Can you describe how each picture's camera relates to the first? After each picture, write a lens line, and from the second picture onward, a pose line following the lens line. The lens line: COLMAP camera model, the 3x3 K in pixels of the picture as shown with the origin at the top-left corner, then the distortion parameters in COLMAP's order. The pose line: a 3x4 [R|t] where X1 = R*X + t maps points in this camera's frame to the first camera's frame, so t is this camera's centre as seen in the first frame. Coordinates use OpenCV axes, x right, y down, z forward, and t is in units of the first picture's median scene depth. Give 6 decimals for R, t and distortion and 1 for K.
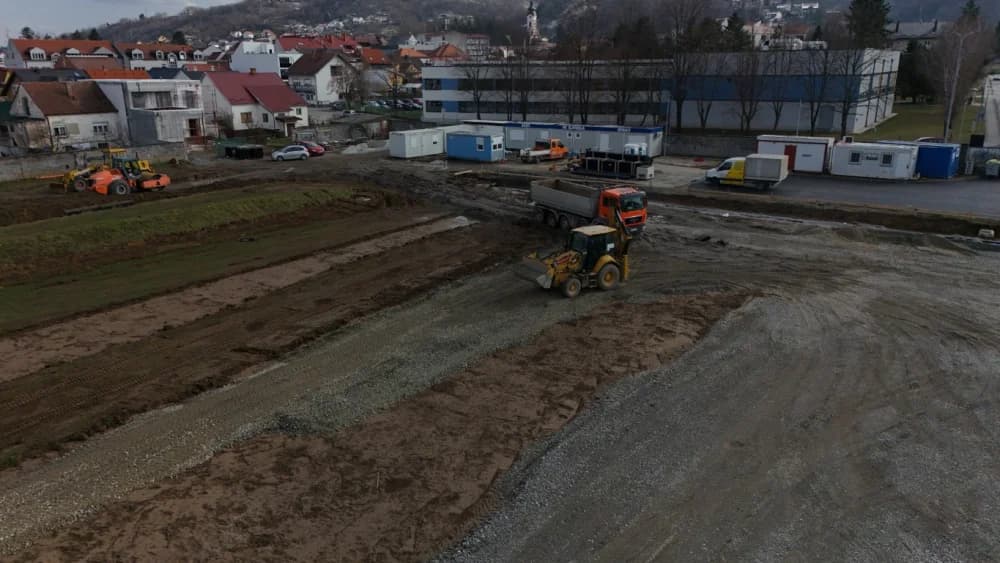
lens RADIAL K [[728.6, 0, 501.7], [0, 728.6, 281.8], [0, 0, 1]] dist [0.083943, -0.079325]
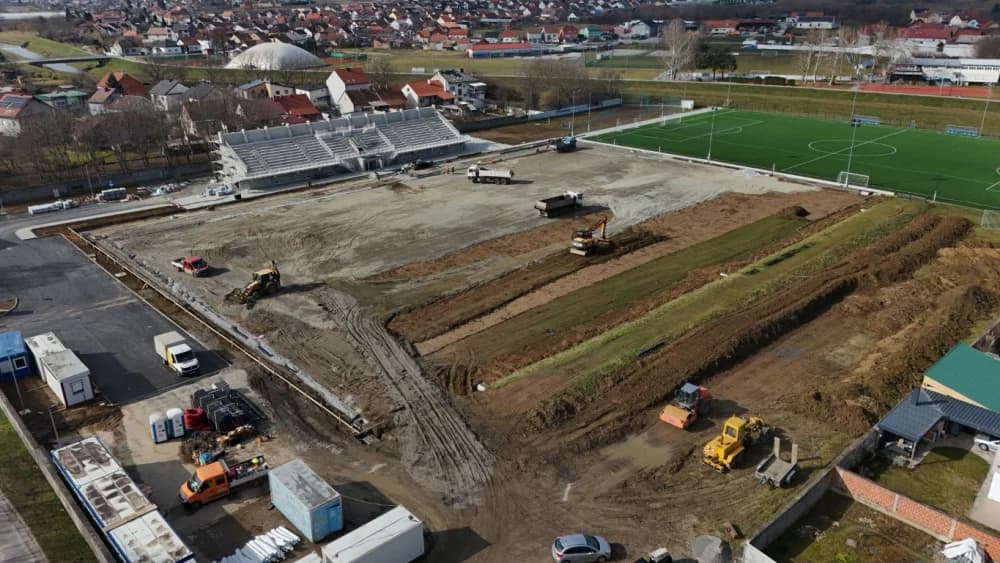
lens RADIAL K [[728.6, 0, 501.7], [0, 728.6, 281.8], [0, 0, 1]] dist [0.083943, -0.079325]
pose [[-0.979343, -0.055619, 0.194408, -0.819488], [0.074861, 0.793384, 0.604100, -1.790134], [-0.187839, 0.606175, -0.772831, 3.355362]]
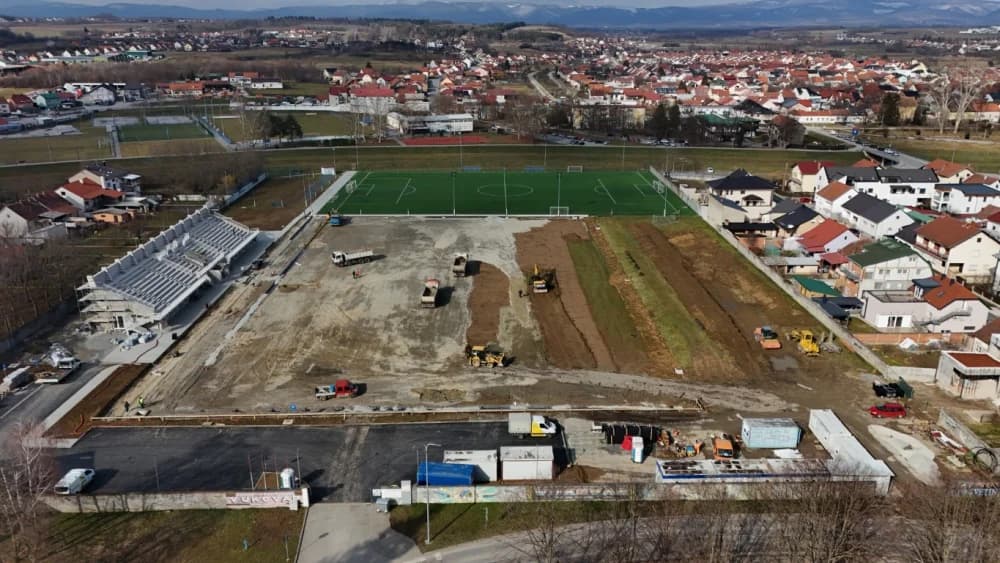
lens RADIAL K [[728.6, 0, 501.7], [0, 728.6, 281.8], [0, 0, 1]] dist [0.083943, -0.079325]
pose [[-0.803280, 0.202278, -0.560201, 2.245632], [-0.156884, 0.835489, 0.526637, -2.289174], [0.574569, 0.510923, -0.639397, 3.397349]]
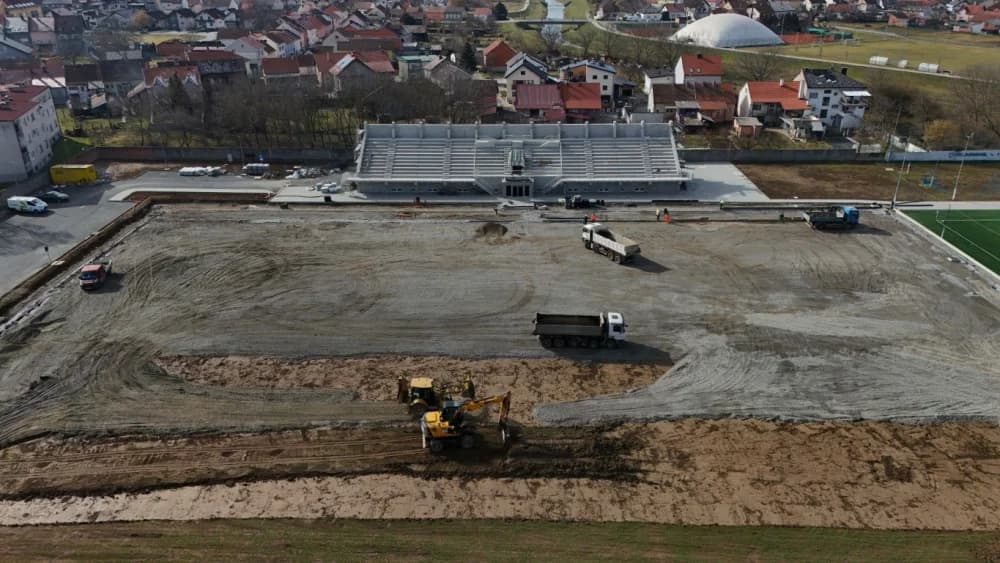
lens RADIAL K [[728.6, 0, 501.7], [0, 728.6, 281.8], [0, 0, 1]] dist [0.083943, -0.079325]
pose [[-0.569852, -0.322552, 0.755797, -1.907616], [0.235952, 0.816788, 0.526483, -1.128903], [-0.787144, 0.478349, -0.389342, 1.023153]]
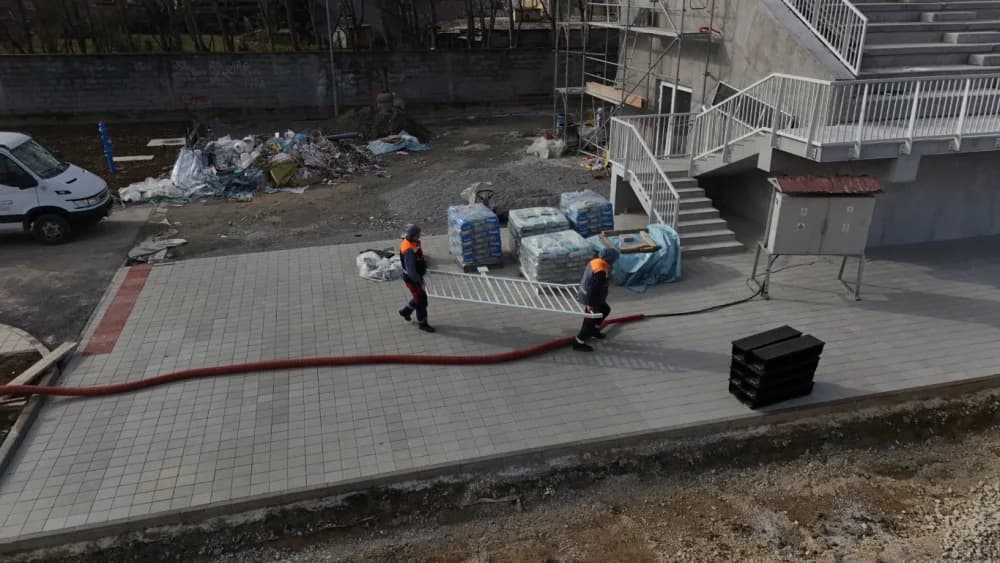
lens RADIAL K [[728.6, 0, 501.7], [0, 728.6, 281.8], [0, 0, 1]] dist [0.083943, -0.079325]
pose [[-0.769065, -0.224796, 0.598335, 1.425328], [0.190789, 0.812699, 0.550563, 0.045371], [-0.610031, 0.537575, -0.582130, 0.301444]]
